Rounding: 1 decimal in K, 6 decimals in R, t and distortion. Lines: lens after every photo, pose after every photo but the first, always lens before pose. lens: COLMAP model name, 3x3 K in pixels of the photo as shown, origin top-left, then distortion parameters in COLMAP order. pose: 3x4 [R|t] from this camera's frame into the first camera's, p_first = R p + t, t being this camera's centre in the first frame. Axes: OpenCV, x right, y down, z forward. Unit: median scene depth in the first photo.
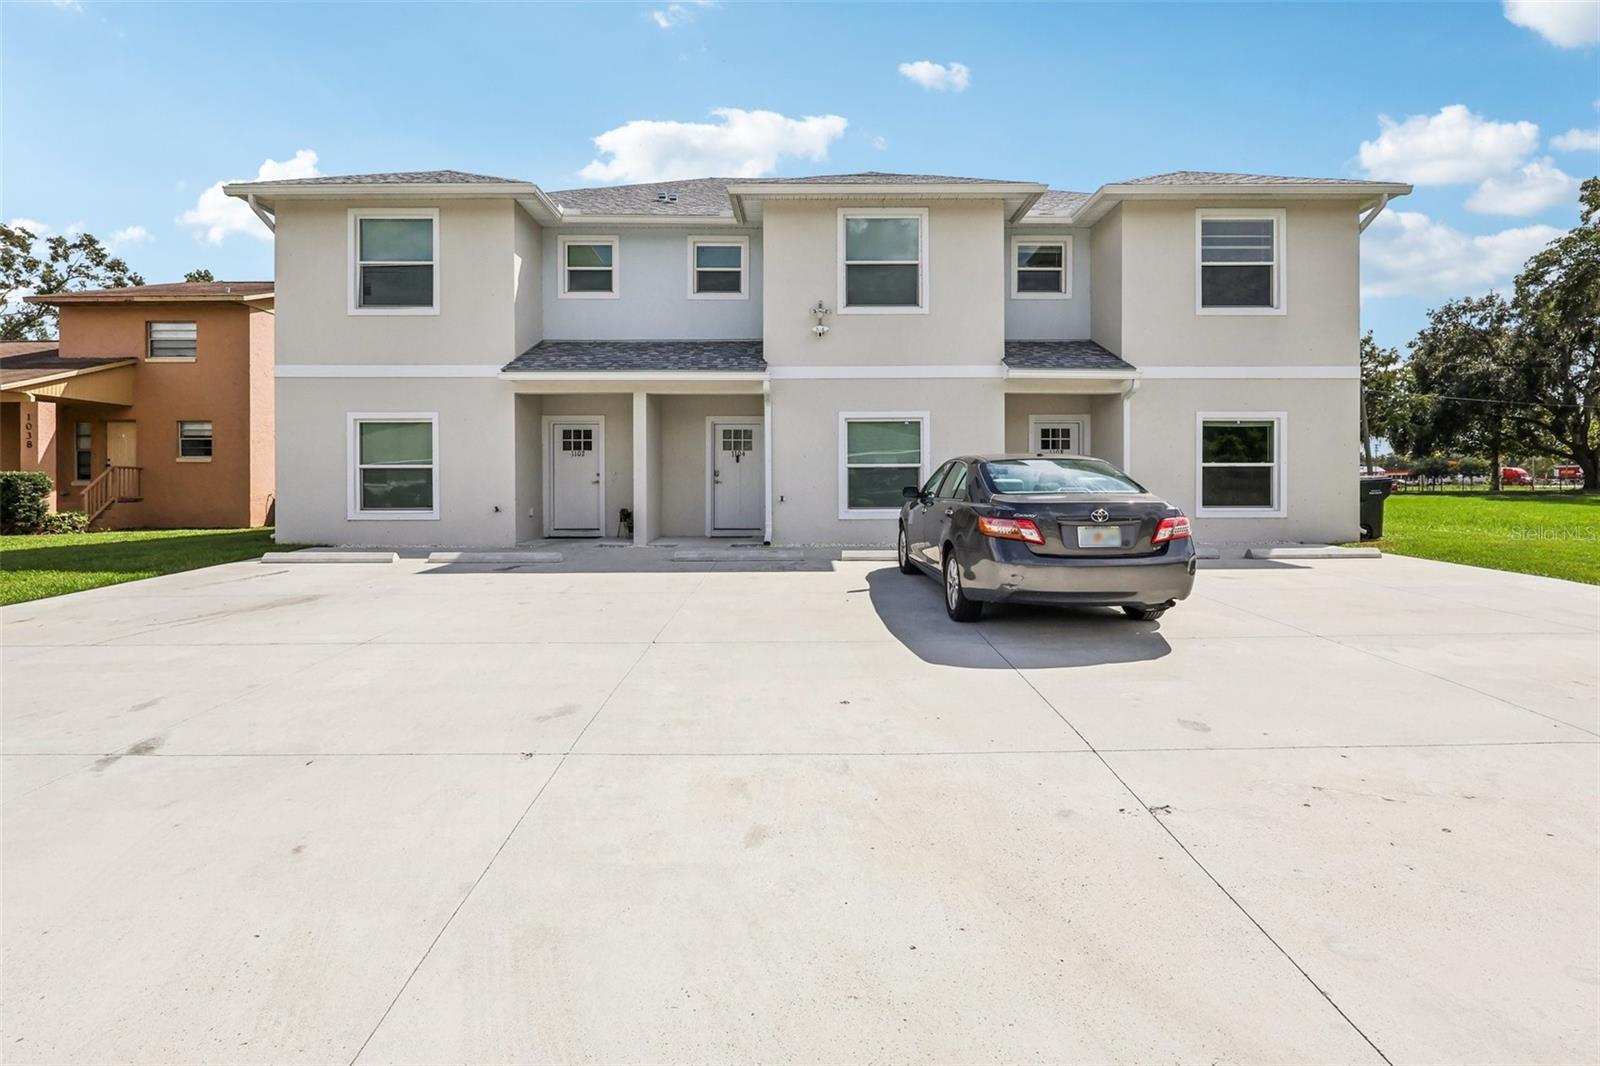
lens RADIAL K [[746.4, 0, 817.7], [0, 746.4, 488.7], [0, 0, 1]] dist [-0.002487, 0.000911]
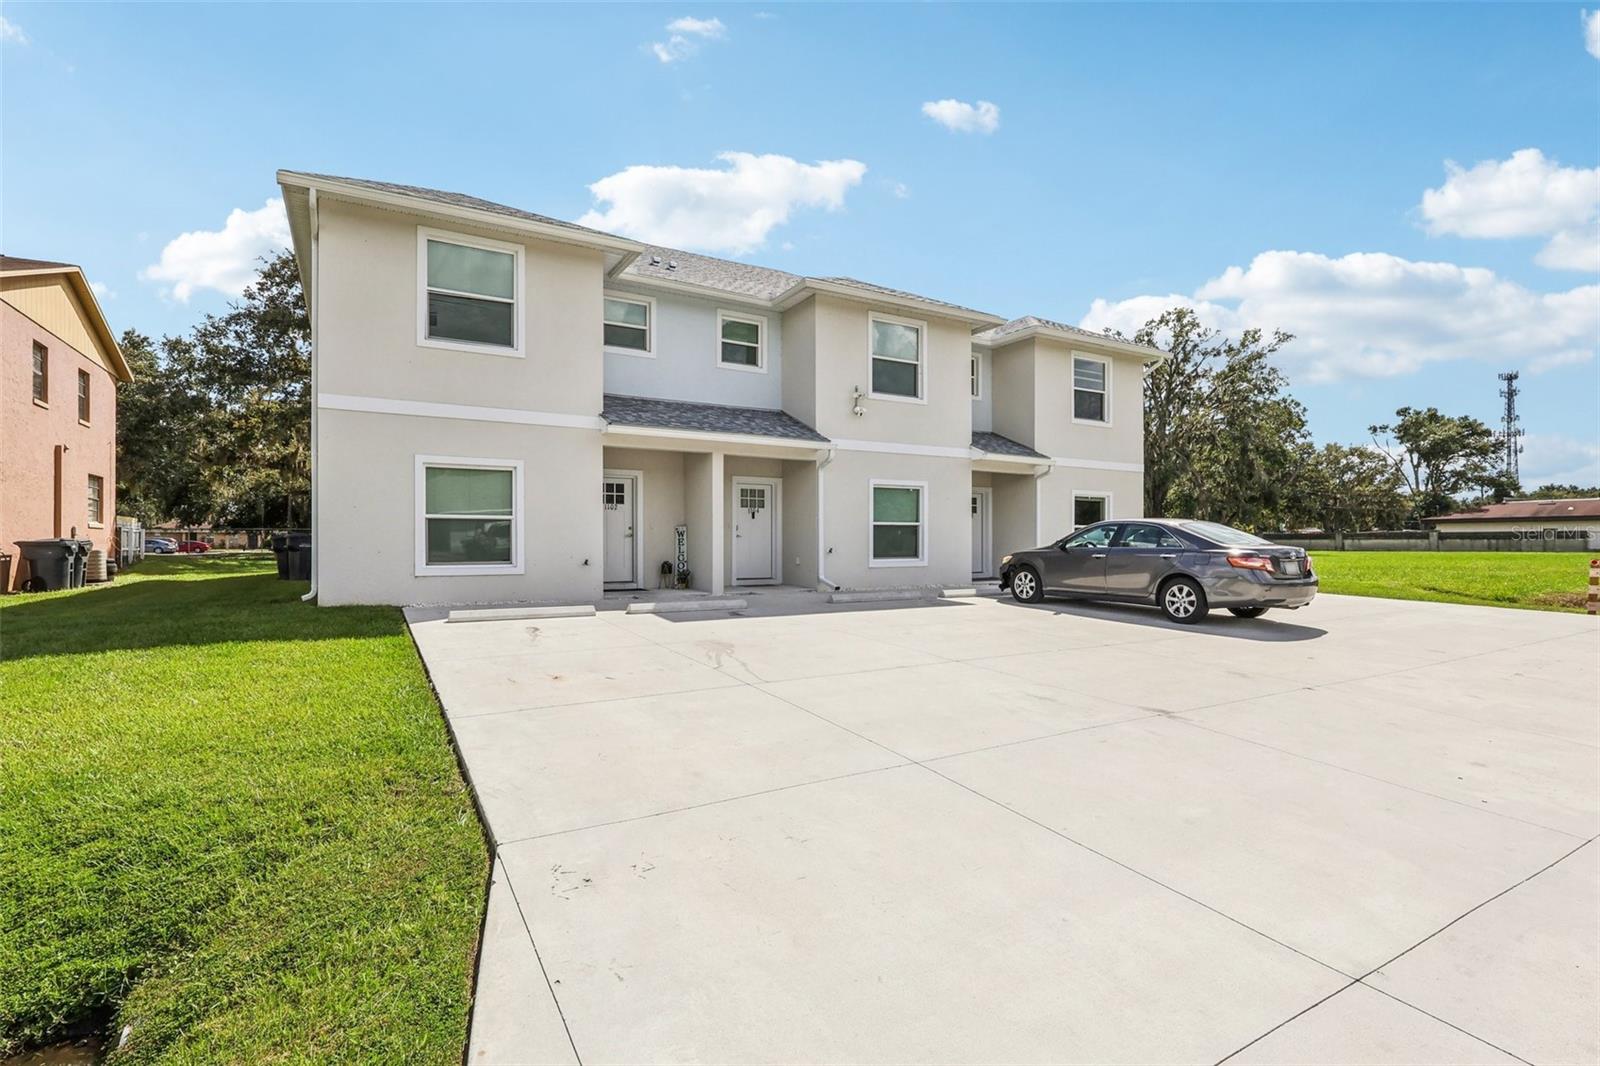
lens RADIAL K [[752.5, 0, 803.6], [0, 752.5, 540.9], [0, 0, 1]] dist [-0.001540, 0.001028]
pose [[0.867731, 0.003498, 0.497022, -0.181790], [-0.001865, 0.999991, -0.003781, 0.000641], [-0.497031, 0.002353, 0.867730, -0.002485]]
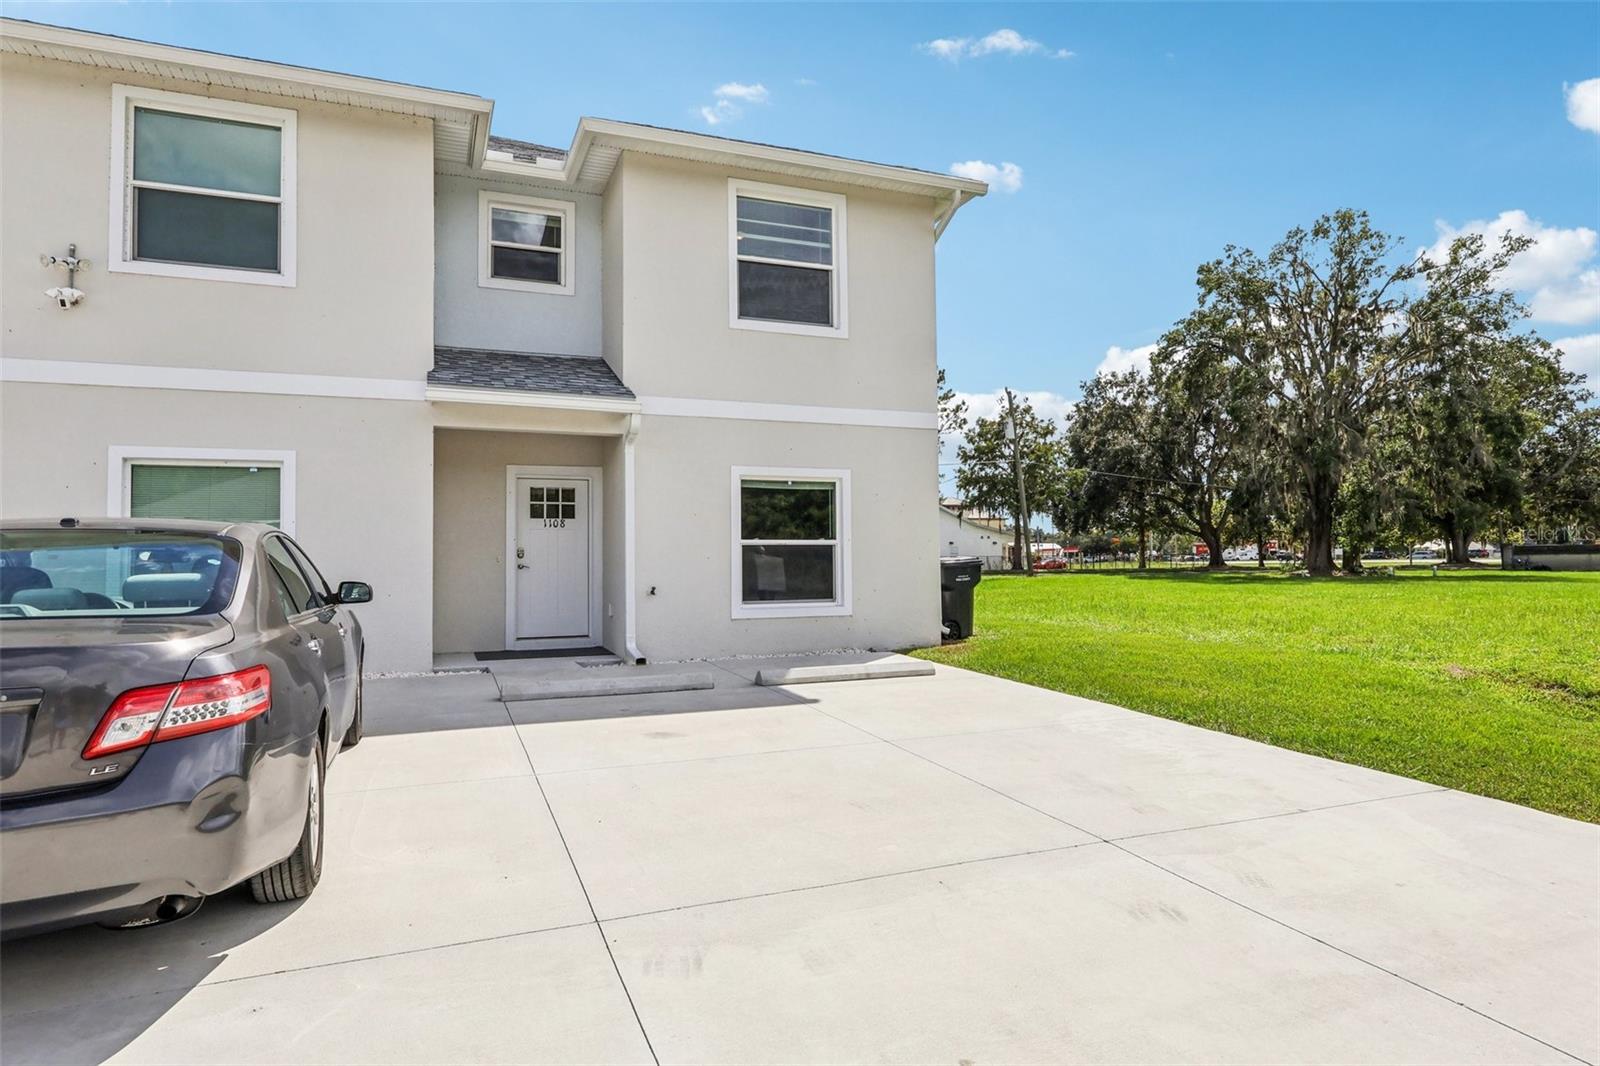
lens RADIAL K [[909.5, 0, 793.2], [0, 909.5, 531.7], [0, 0, 1]] dist [0.000025, 0.000536]
pose [[0.934612, 0.006427, 0.355612, 0.248818], [0.008369, 0.999163, -0.040053, -0.007438], [-0.355571, 0.040410, 0.933775, 0.182521]]
